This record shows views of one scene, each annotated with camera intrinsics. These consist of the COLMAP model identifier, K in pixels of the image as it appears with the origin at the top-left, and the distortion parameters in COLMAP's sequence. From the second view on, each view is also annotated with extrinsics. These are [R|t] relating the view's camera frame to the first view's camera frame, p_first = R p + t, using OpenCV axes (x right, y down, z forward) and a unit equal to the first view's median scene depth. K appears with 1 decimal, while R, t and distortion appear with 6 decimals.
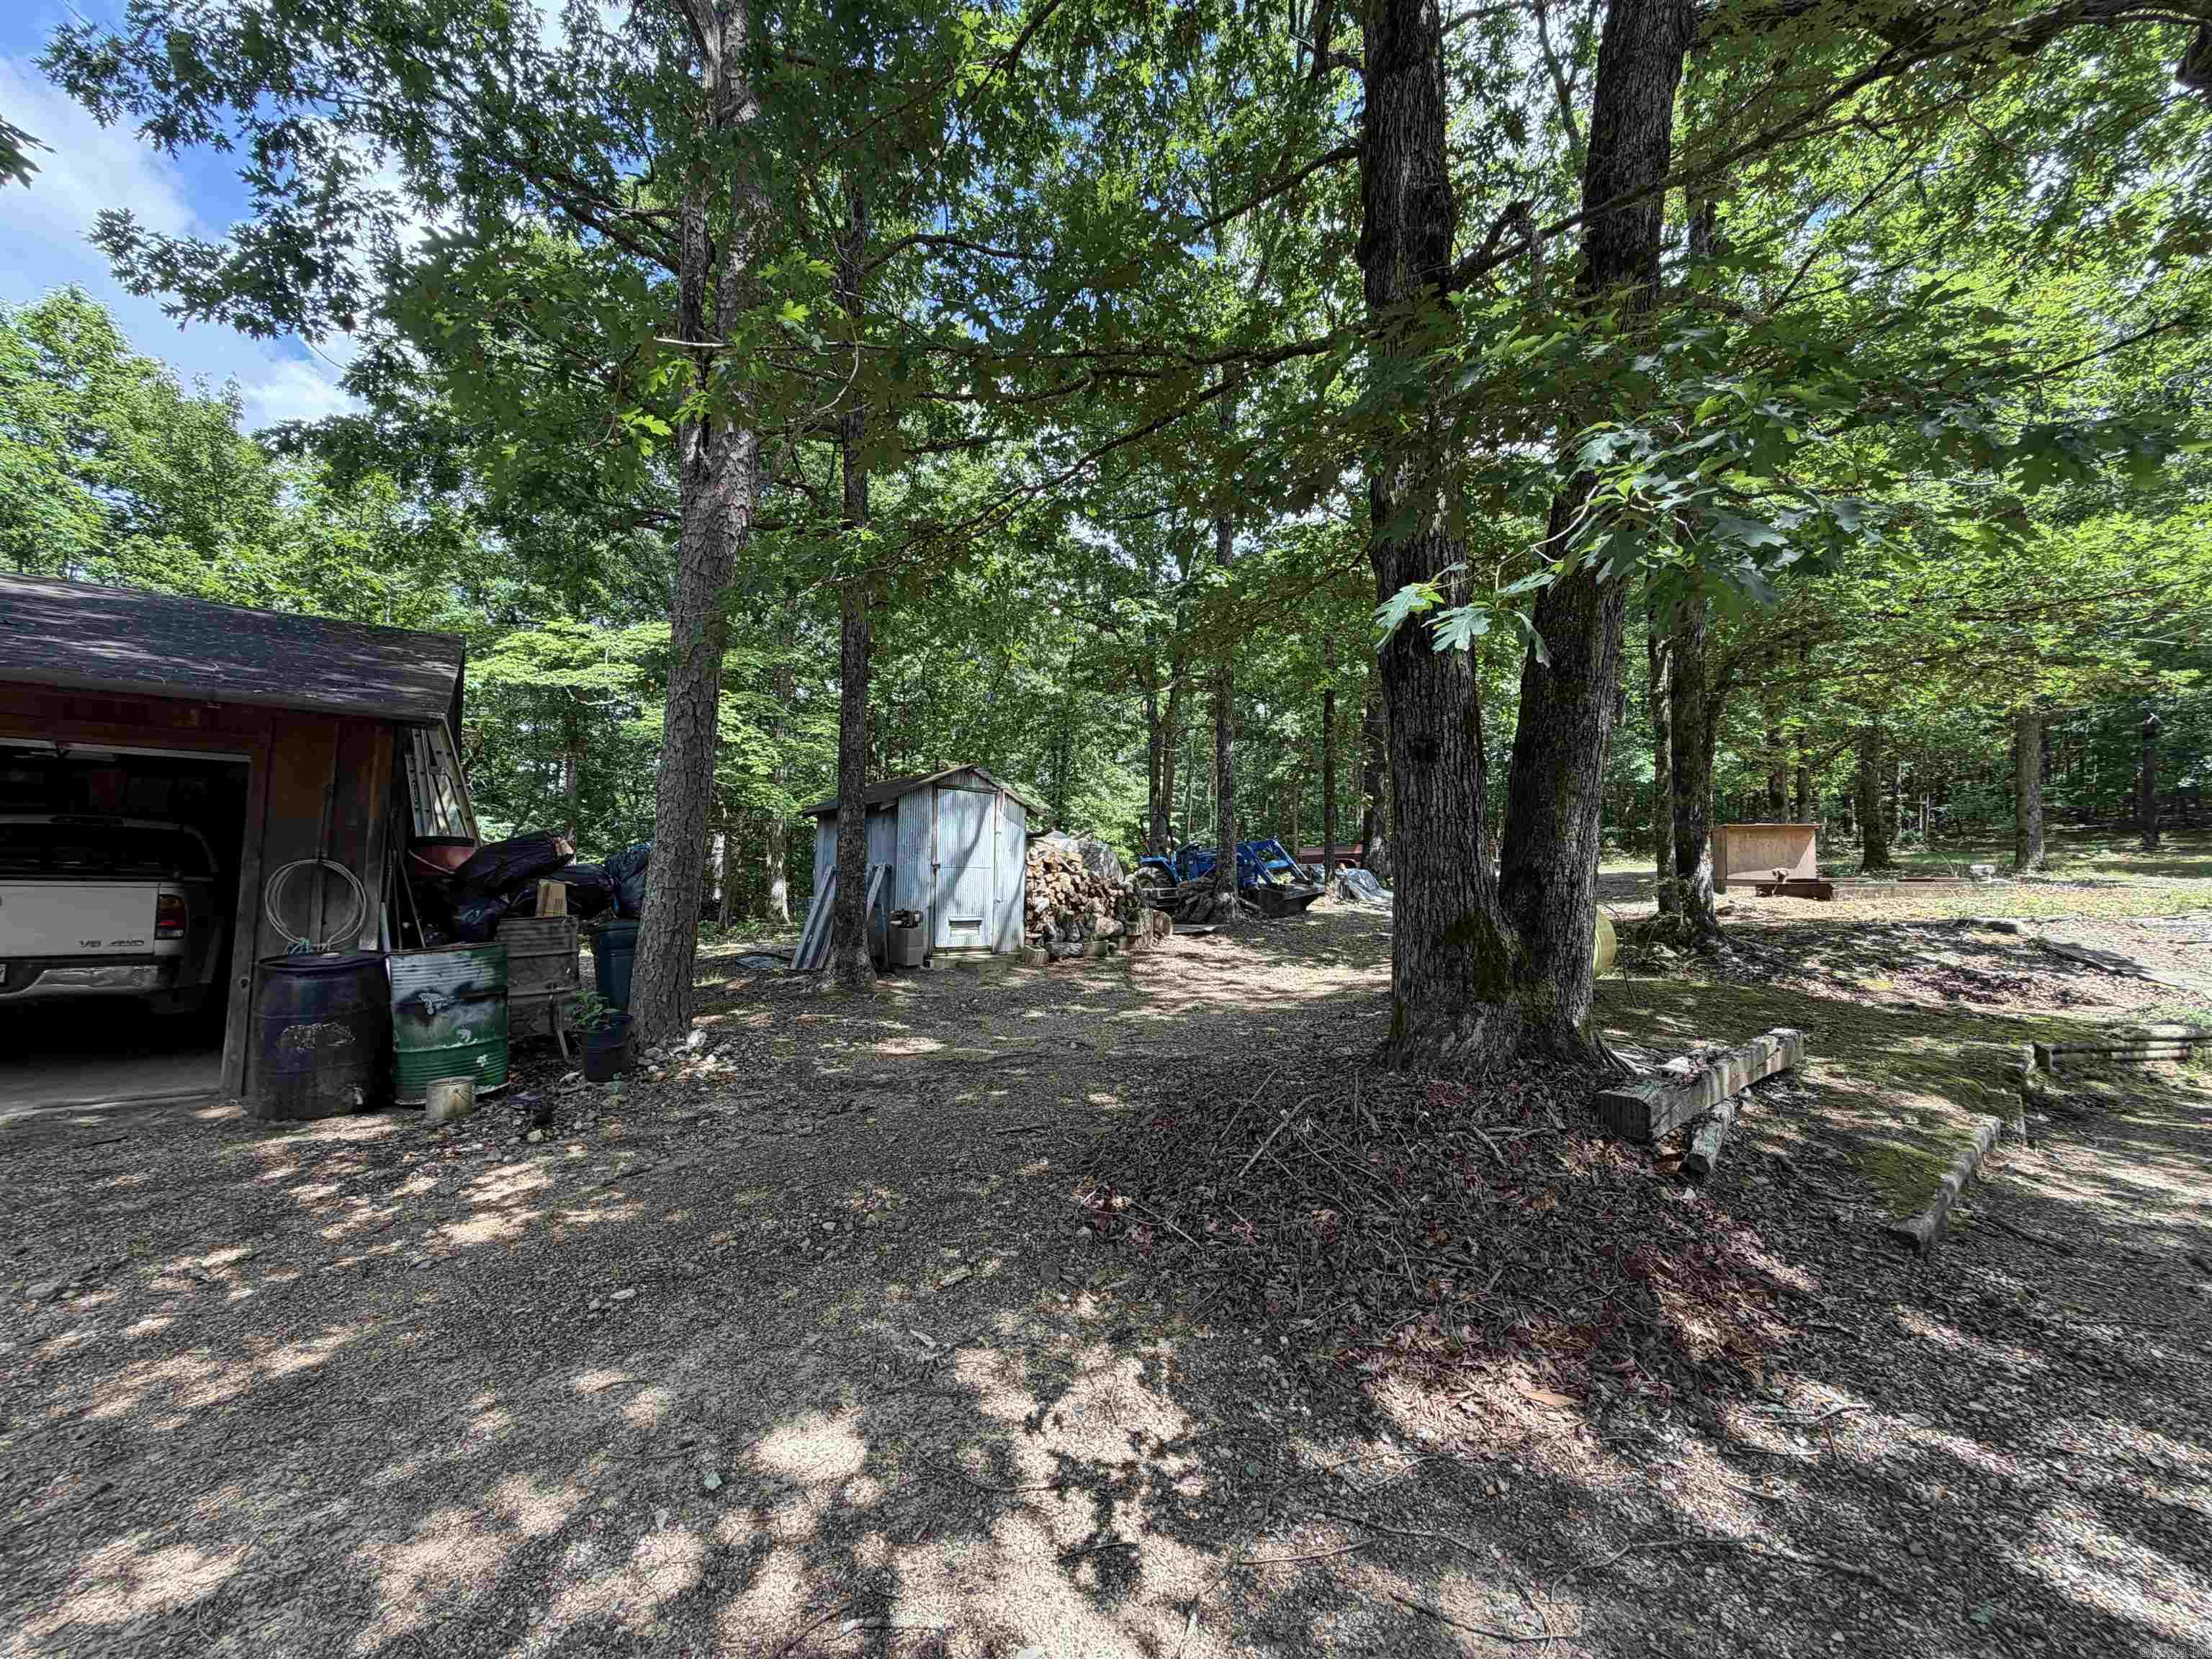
lens RADIAL K [[885.0, 0, 1098.0], [0, 885.0, 831.4], [0, 0, 1]] dist [0.001363, -0.000335]
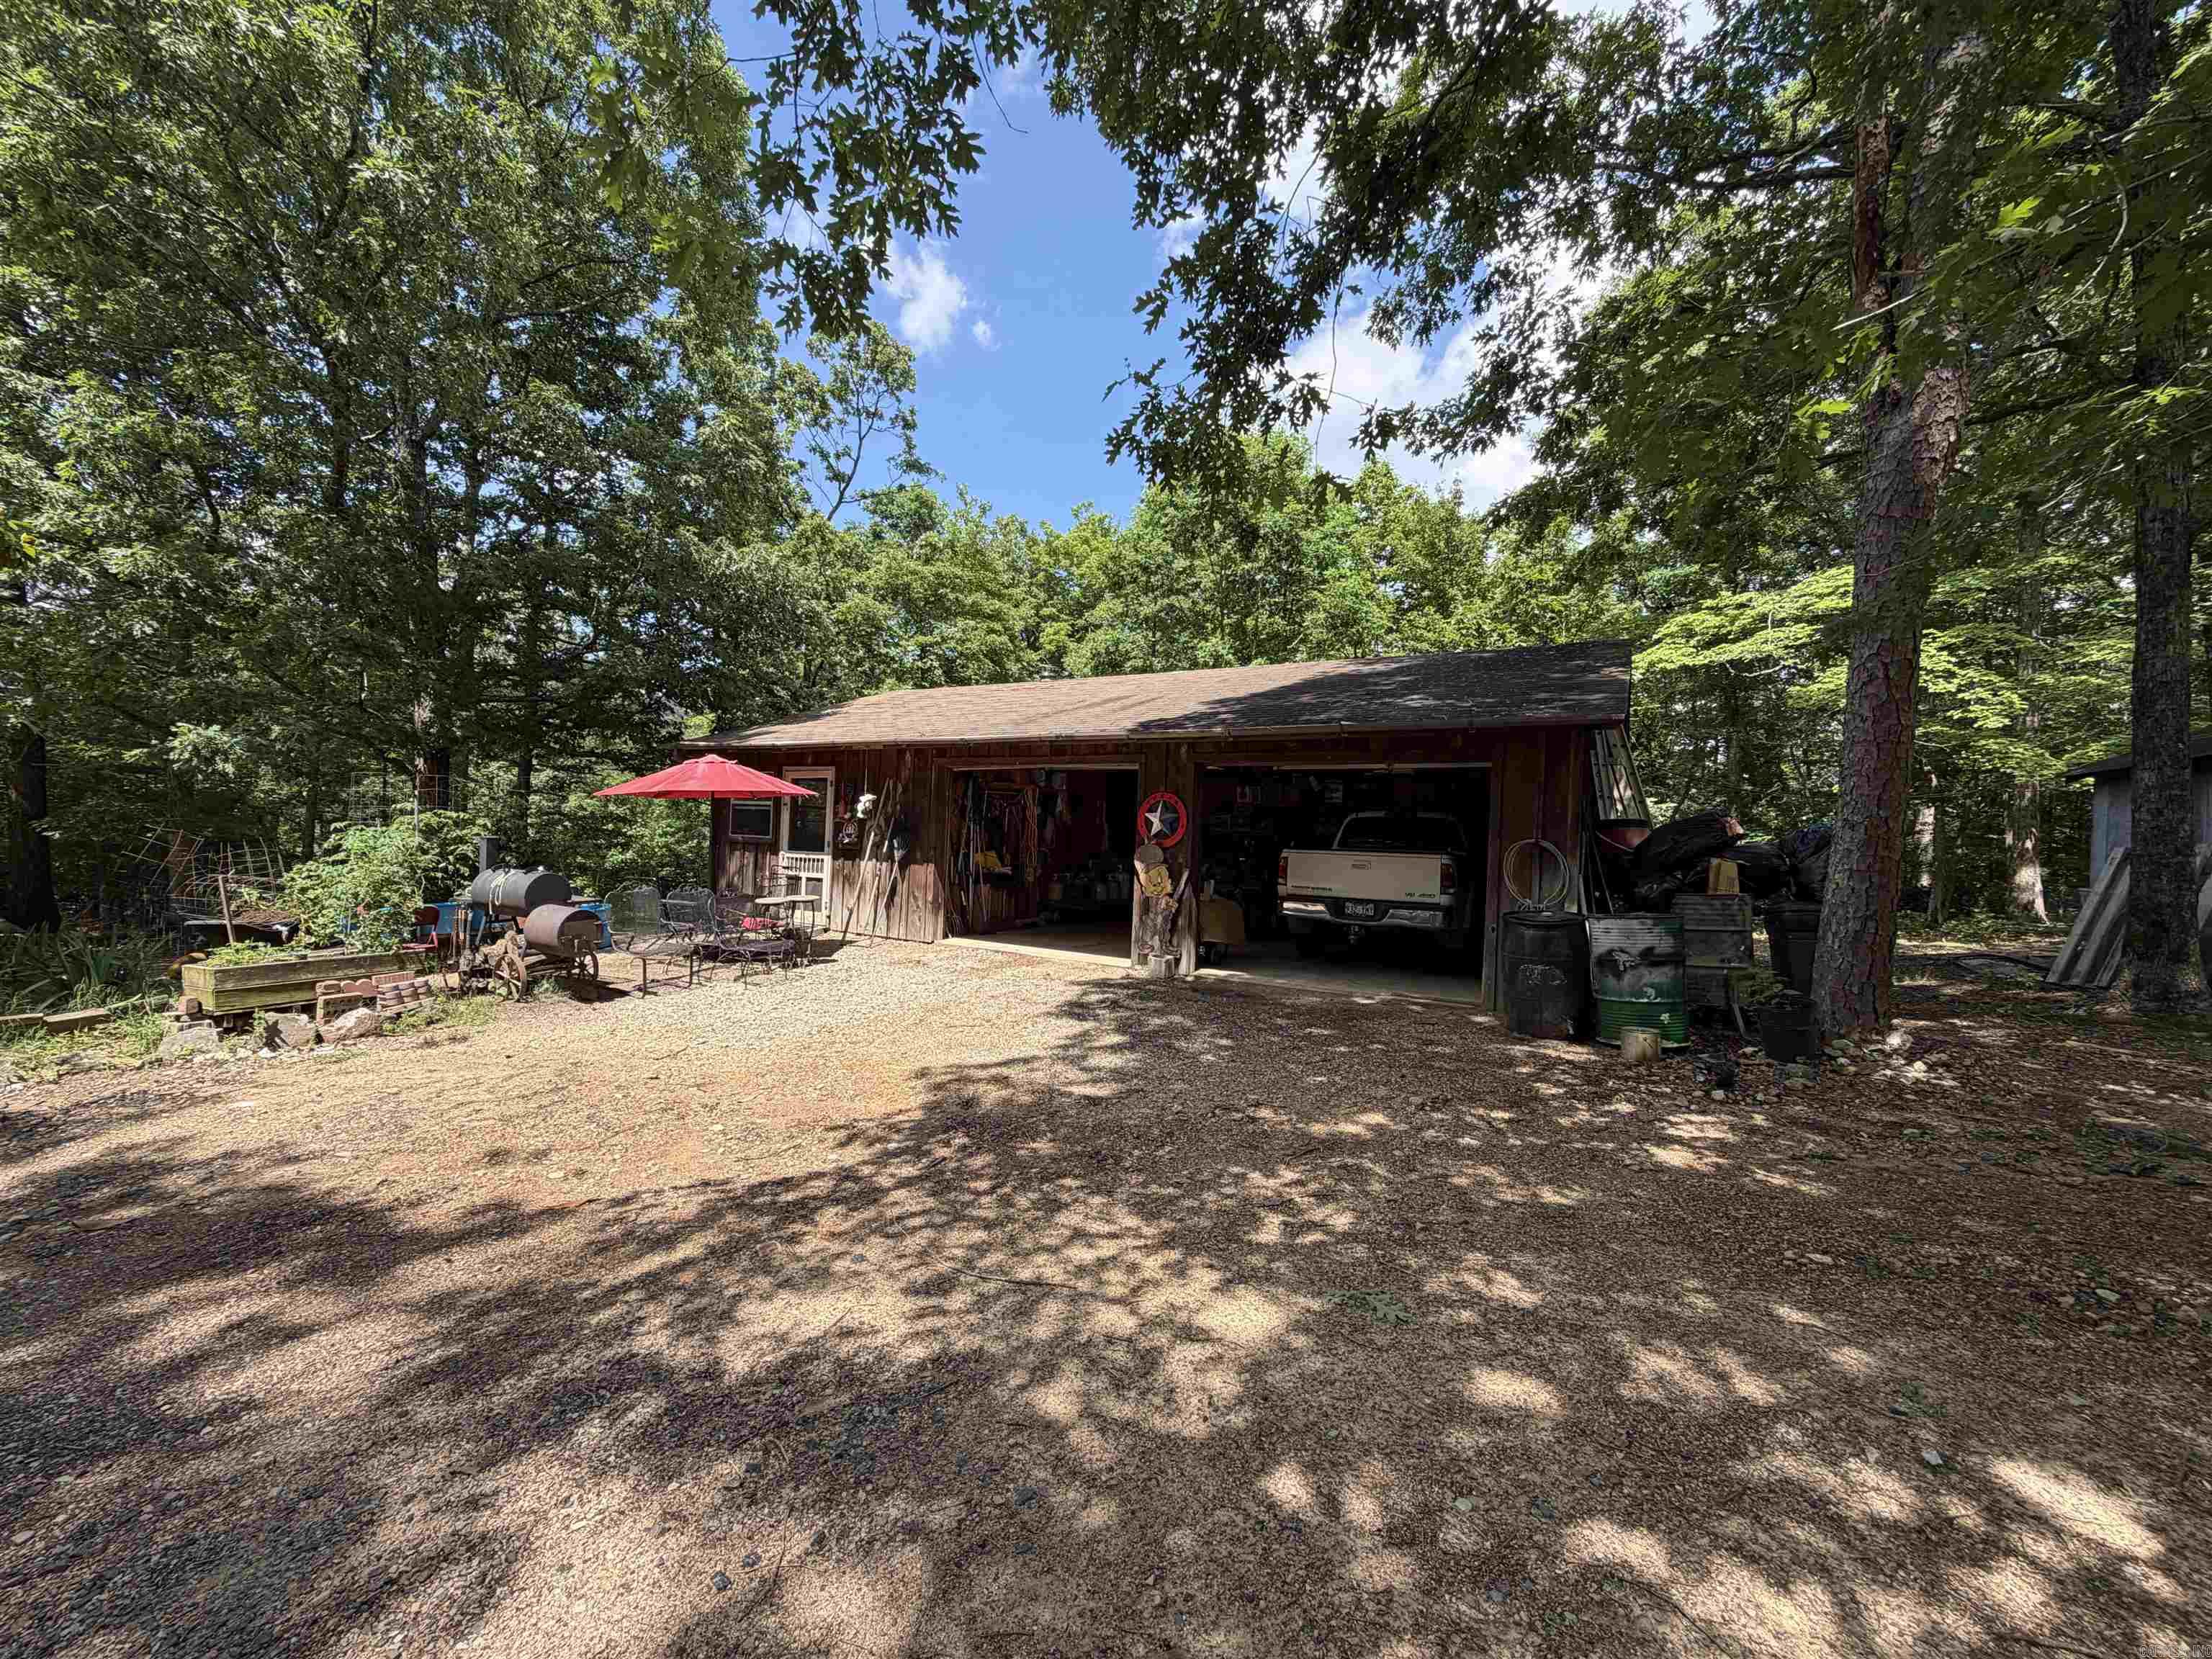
lens RADIAL K [[885.0, 0, 1098.0], [0, 885.0, 831.4], [0, 0, 1]] dist [0.001363, -0.000335]
pose [[0.402366, -0.007974, -0.915444, 0.042107], [0.031021, 0.999507, 0.004928, -0.005751], [0.914953, -0.030381, 0.402415, -0.094777]]
